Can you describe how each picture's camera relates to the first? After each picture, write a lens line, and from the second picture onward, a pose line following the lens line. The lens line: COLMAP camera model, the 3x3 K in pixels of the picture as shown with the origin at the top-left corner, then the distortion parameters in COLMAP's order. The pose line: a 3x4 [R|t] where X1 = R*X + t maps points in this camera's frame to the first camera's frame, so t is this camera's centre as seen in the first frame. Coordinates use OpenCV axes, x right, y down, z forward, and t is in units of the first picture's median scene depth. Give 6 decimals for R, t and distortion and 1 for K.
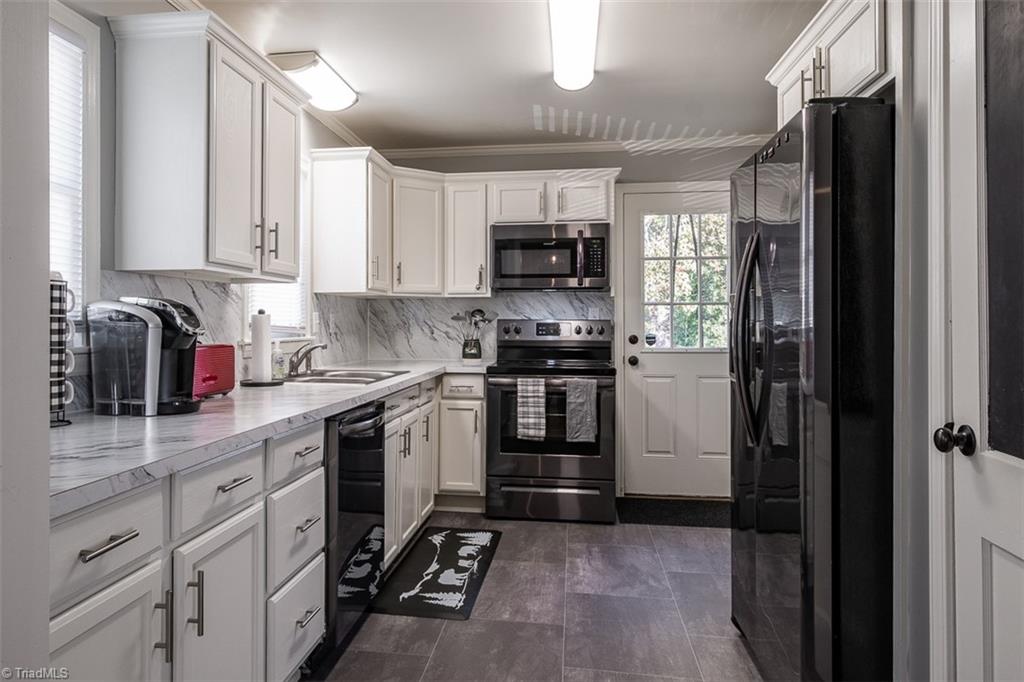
lens RADIAL K [[628.5, 0, 484.1], [0, 628.5, 317.9], [0, 0, 1]] dist [-0.006743, -0.000549]
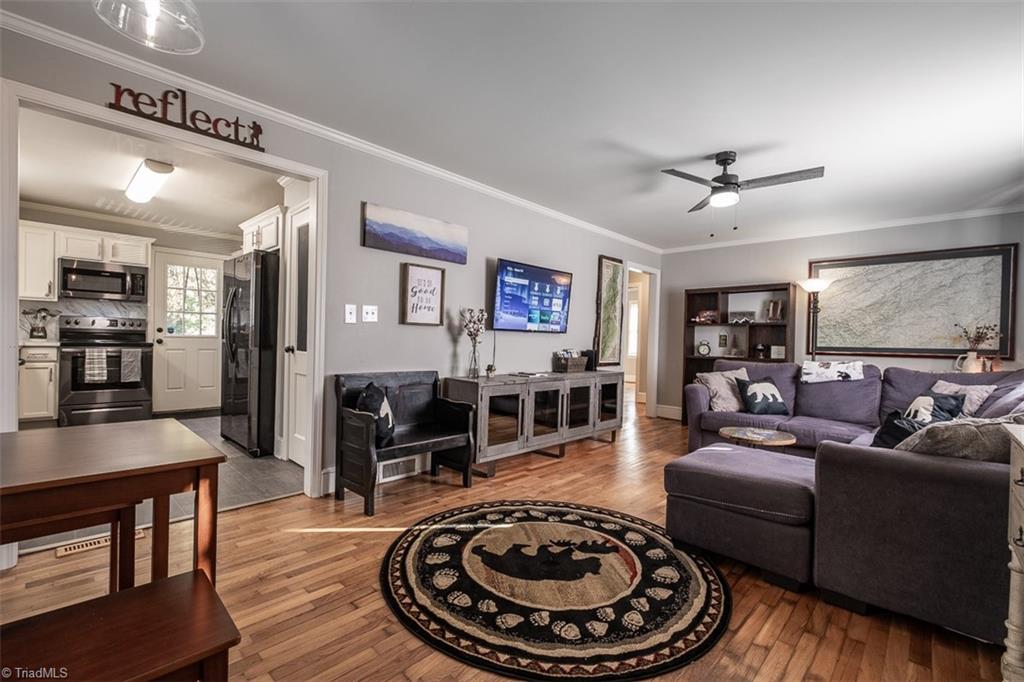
lens RADIAL K [[454.7, 0, 508.0], [0, 454.7, 342.1], [0, 0, 1]] dist [0.001797, 0.000012]
pose [[0.561815, 0.007192, 0.827231, -0.330606], [-0.024152, 0.999679, 0.007711, 0.037852], [-0.826910, -0.024311, 0.561809, -0.684471]]
